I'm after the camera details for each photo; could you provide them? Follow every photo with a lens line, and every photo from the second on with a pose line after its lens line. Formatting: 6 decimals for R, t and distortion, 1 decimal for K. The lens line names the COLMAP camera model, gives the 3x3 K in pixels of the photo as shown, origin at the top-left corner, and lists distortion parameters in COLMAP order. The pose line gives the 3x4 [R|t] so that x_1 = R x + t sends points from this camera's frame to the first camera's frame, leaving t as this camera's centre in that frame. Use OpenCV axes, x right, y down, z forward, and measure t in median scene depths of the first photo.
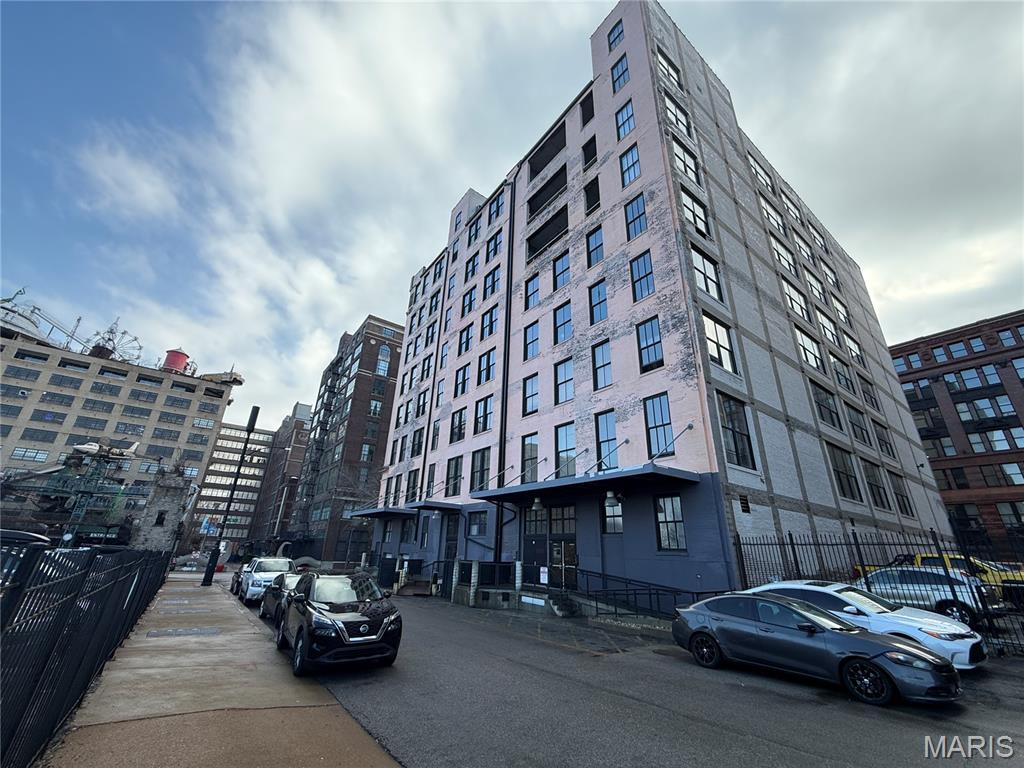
lens RADIAL K [[408.4, 0, 512.0], [0, 408.4, 384.0], [0, 0, 1]] dist [0.000624, 0.000021]
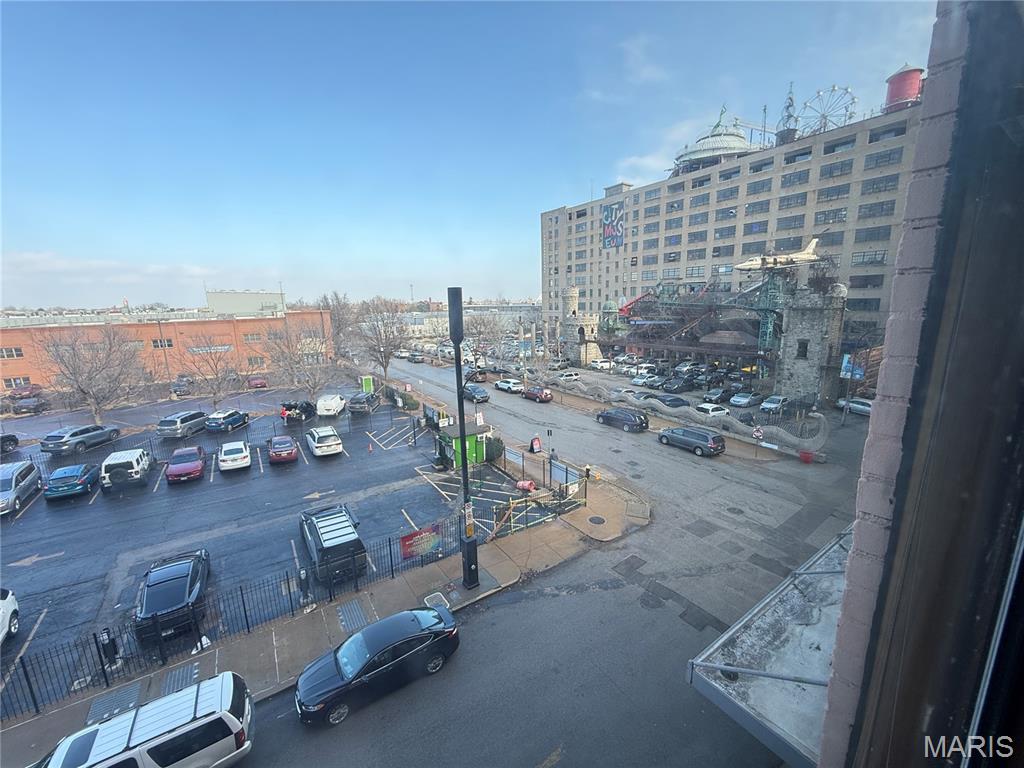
lens RADIAL K [[398.1, 0, 512.0], [0, 398.1, 384.0], [0, 0, 1]] dist [0.000257, 0.000017]
pose [[-0.038345, 0.172742, -0.984220, -0.074809], [0.396111, 0.906883, 0.143736, 0.047831], [0.917402, -0.384349, -0.103200, 0.380691]]
